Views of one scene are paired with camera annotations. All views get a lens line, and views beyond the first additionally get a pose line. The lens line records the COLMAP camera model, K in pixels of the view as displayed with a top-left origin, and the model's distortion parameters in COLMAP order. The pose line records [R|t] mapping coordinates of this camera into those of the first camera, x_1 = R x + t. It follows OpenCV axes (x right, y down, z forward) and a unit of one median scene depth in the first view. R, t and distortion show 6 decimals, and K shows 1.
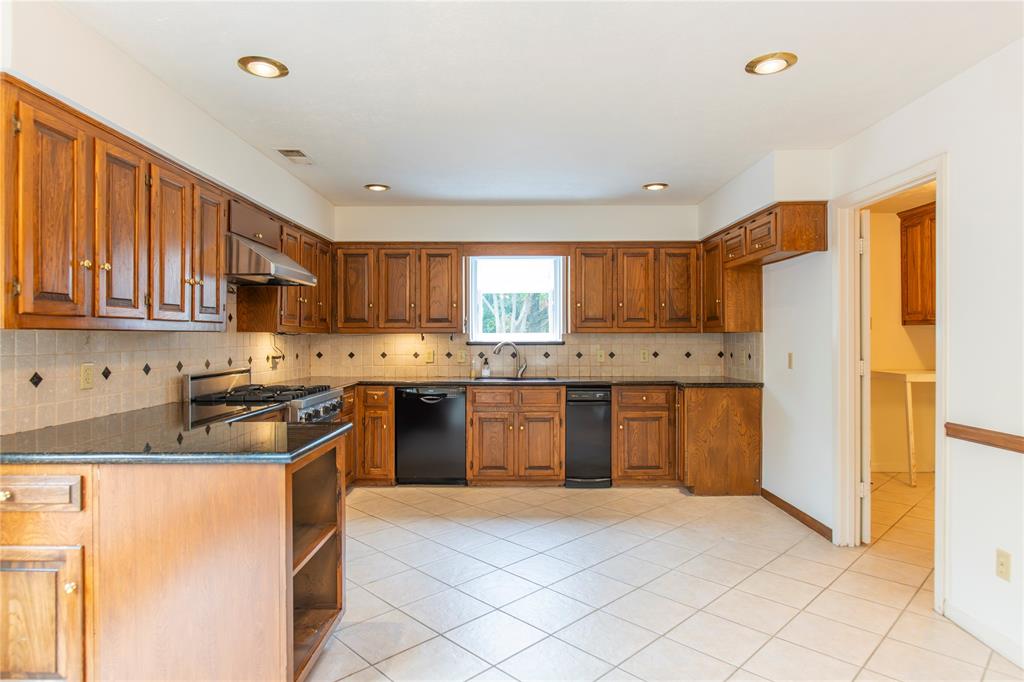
lens RADIAL K [[592.1, 0, 511.4], [0, 592.1, 338.6], [0, 0, 1]] dist [-0.002262, -0.000293]
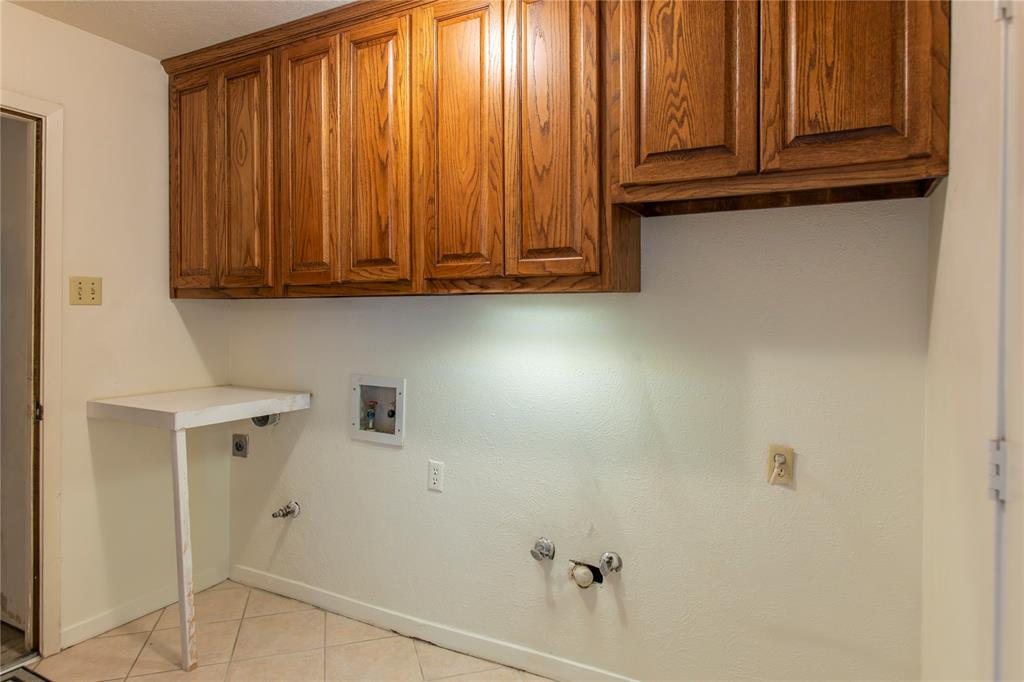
lens RADIAL K [[592.1, 0, 512.1], [0, 592.1, 337.7], [0, 0, 1]] dist [-0.002262, -0.000293]
pose [[0.460378, -0.000597, 0.887723, 0.379168], [-0.010408, 0.999927, 0.006070, 0.003903], [-0.887662, -0.012034, 0.460339, 0.557698]]
